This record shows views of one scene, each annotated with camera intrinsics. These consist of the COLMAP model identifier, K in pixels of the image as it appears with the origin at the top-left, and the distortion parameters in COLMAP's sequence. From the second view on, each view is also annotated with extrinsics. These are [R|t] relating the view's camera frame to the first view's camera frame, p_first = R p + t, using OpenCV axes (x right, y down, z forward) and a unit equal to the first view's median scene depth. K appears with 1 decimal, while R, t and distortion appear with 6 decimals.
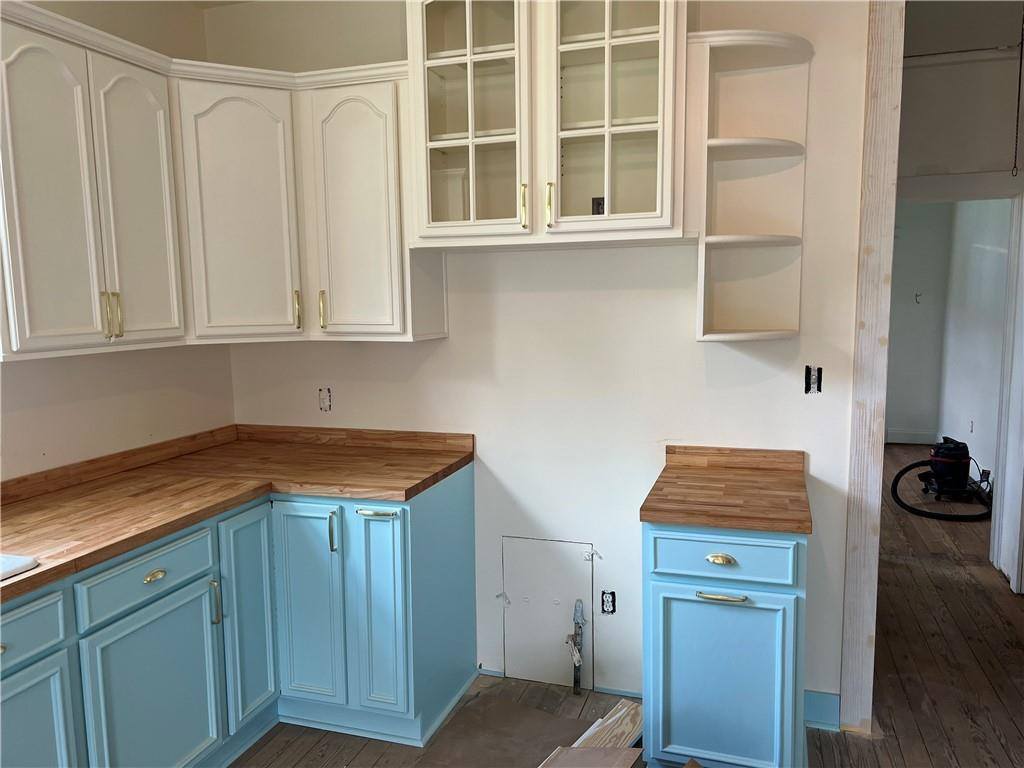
lens RADIAL K [[768.3, 0, 512.9], [0, 768.3, 389.8], [0, 0, 1]] dist [0.065253, -0.086132]
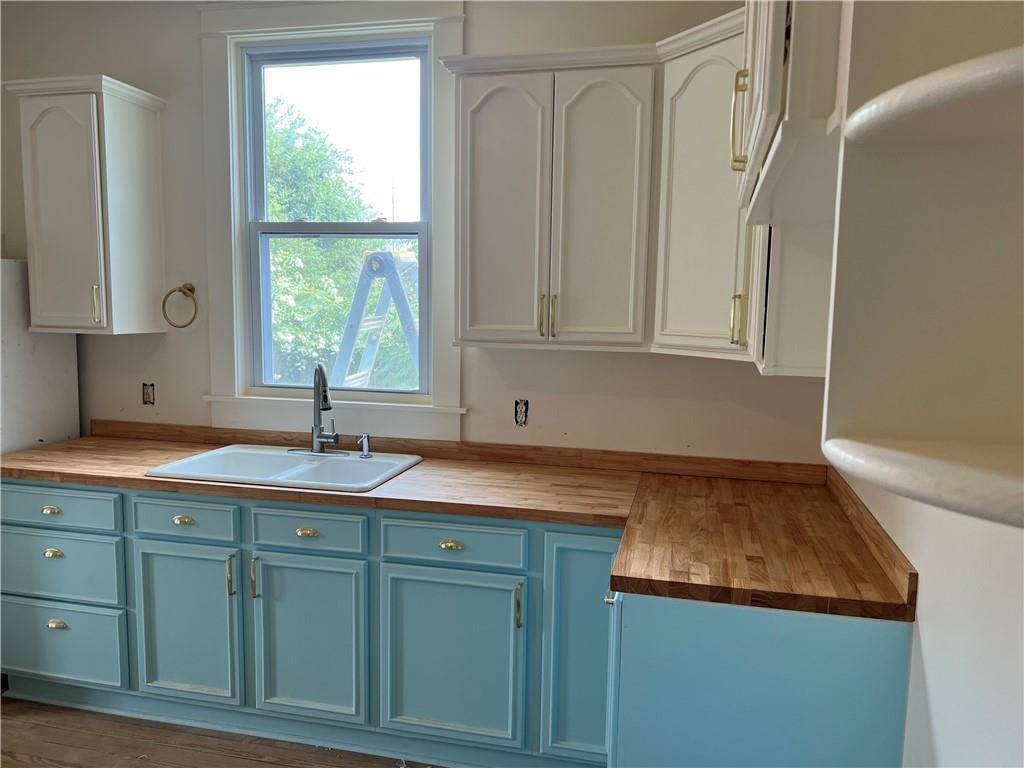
lens RADIAL K [[768.3, 0, 507.2], [0, 768.3, 391.3], [0, 0, 1]] dist [0.065253, -0.086132]
pose [[0.075222, 0.130269, -0.988621, 0.513632], [-0.140230, 0.982960, 0.118853, -0.102485], [0.987257, 0.129693, 0.092208, 0.785457]]
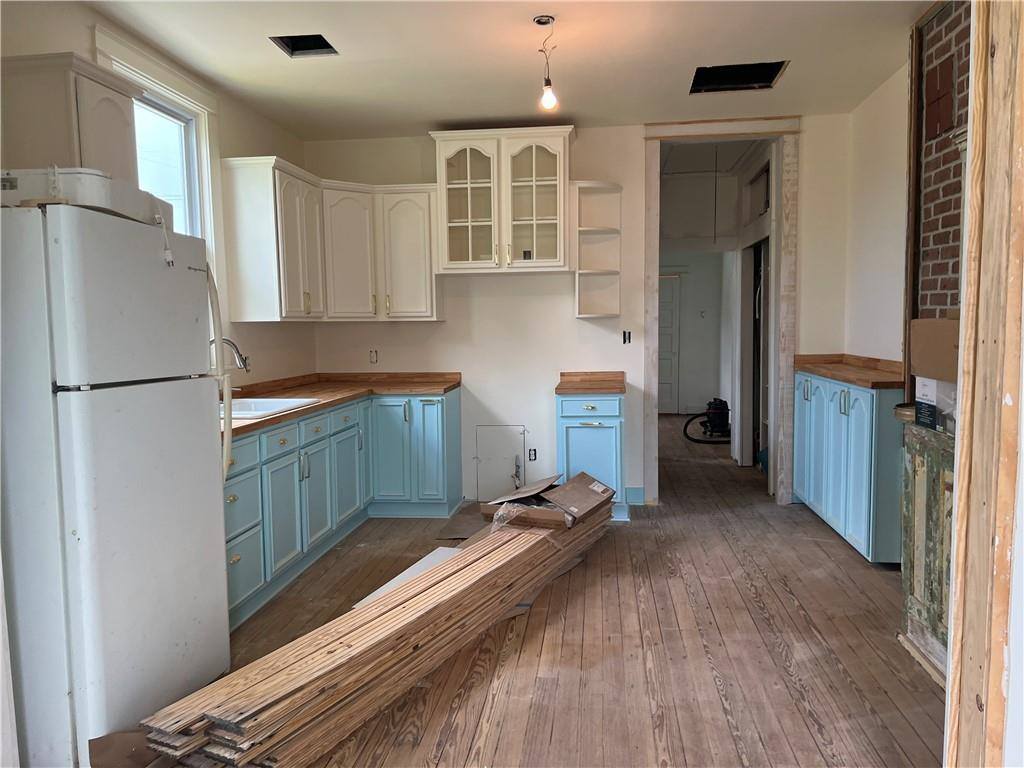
lens RADIAL K [[768.3, 0, 514.4], [0, 768.3, 392.1], [0, 0, 1]] dist [0.065253, -0.086132]
pose [[0.980243, -0.017705, 0.197004, -0.349106], [0.025073, 0.999074, -0.034972, 0.210337], [-0.196203, 0.039220, 0.979779, -1.045551]]
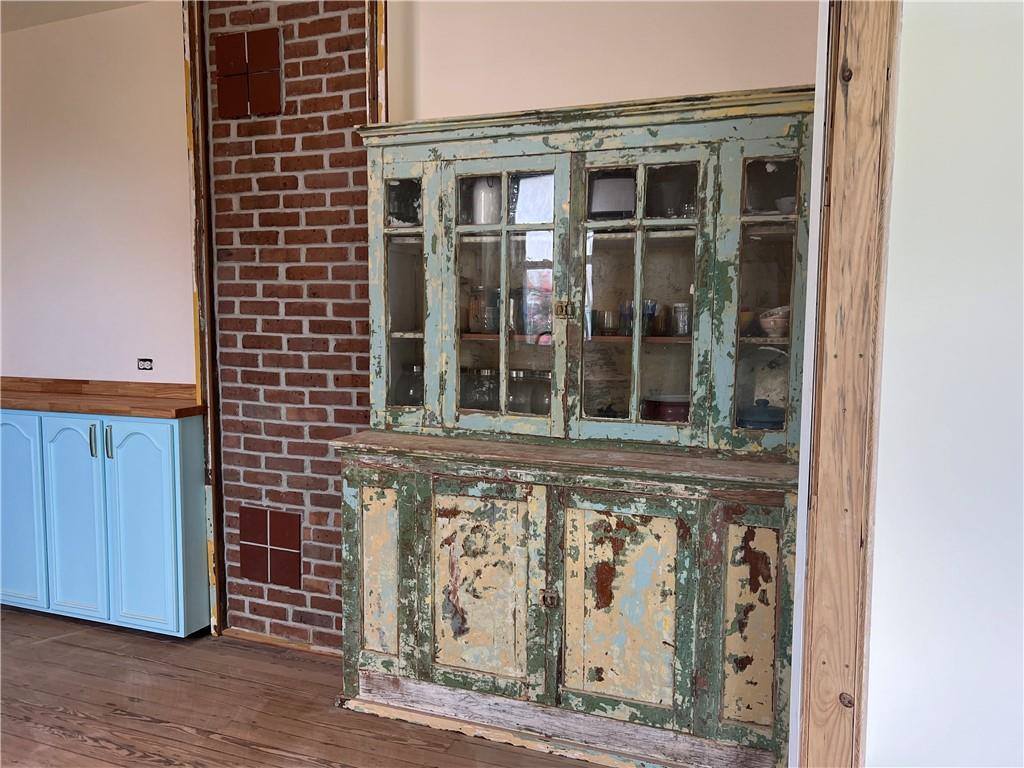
lens RADIAL K [[768.3, 0, 512.6], [0, 768.3, 392.1], [0, 0, 1]] dist [0.065253, -0.086132]
pose [[0.053530, -0.066781, 0.996331, -0.517021], [0.116751, 0.991337, 0.060174, 0.116564], [-0.991718, 0.113102, 0.060863, -0.273966]]
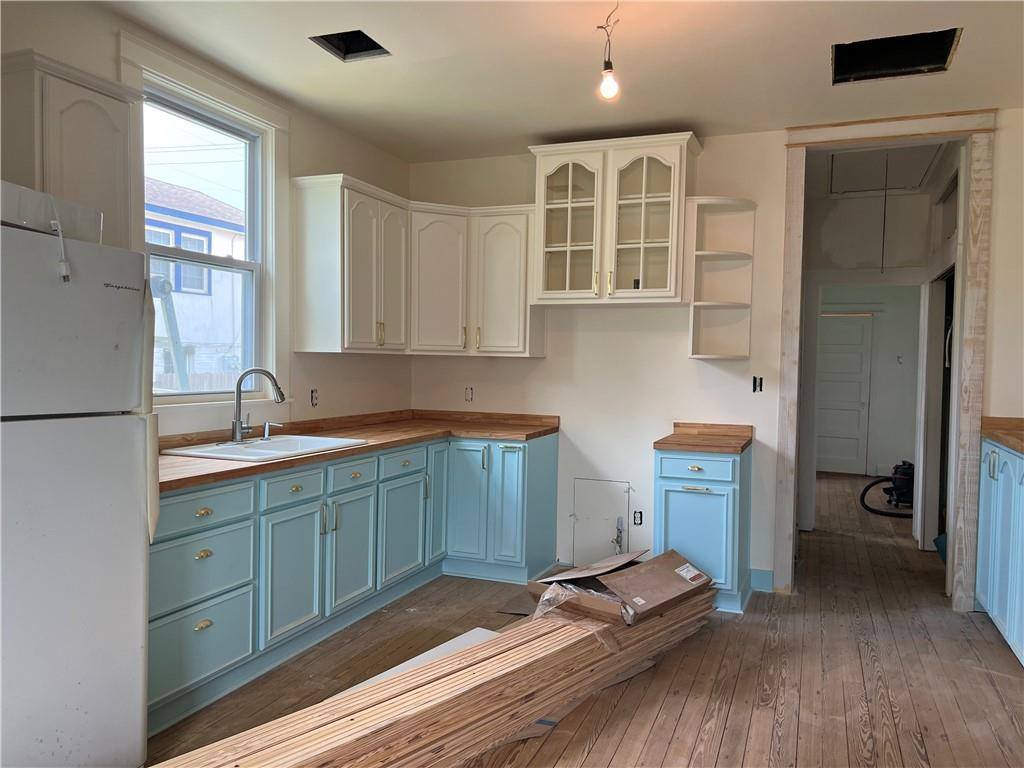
lens RADIAL K [[768.3, 0, 524.4], [0, 768.3, 392.8], [0, 0, 1]] dist [0.065253, -0.086132]
pose [[0.998108, 0.034495, -0.050904, -0.052596], [-0.038486, 0.996081, -0.079636, 0.170475], [0.047957, 0.081444, 0.995523, -0.793503]]
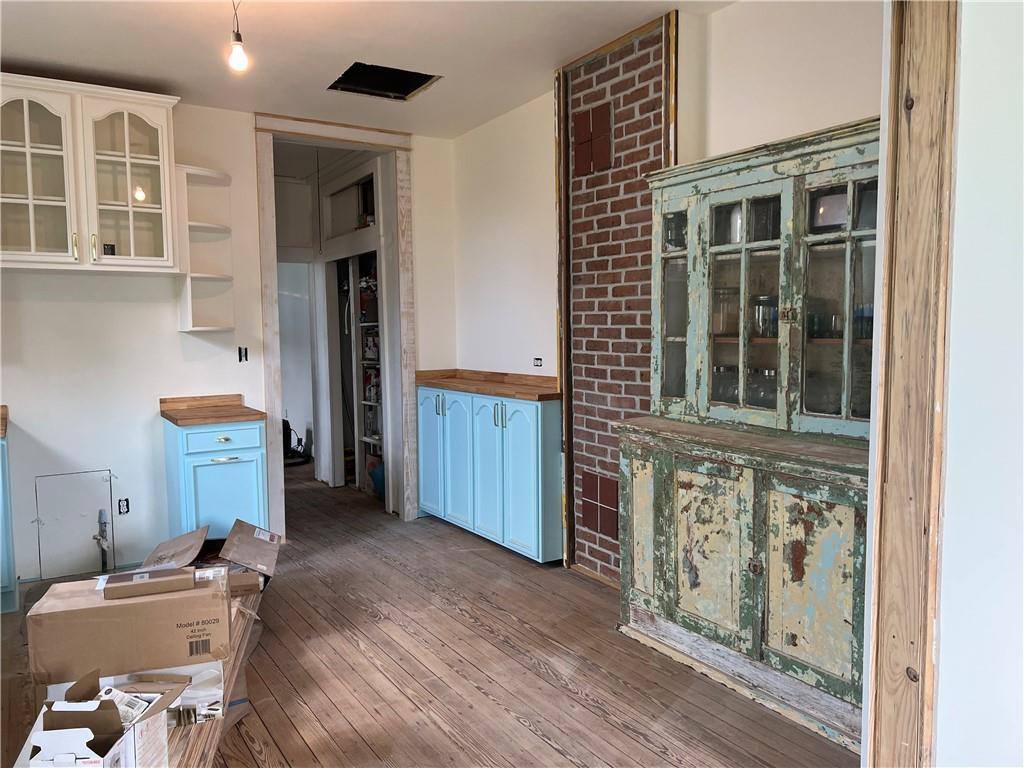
lens RADIAL K [[768.3, 0, 518.1], [0, 768.3, 392.2], [0, 0, 1]] dist [0.065253, -0.086132]
pose [[0.637863, -0.051449, 0.768430, -0.632070], [0.094567, 0.995448, -0.011851, 0.164188], [-0.764322, 0.080227, 0.639825, -0.691615]]
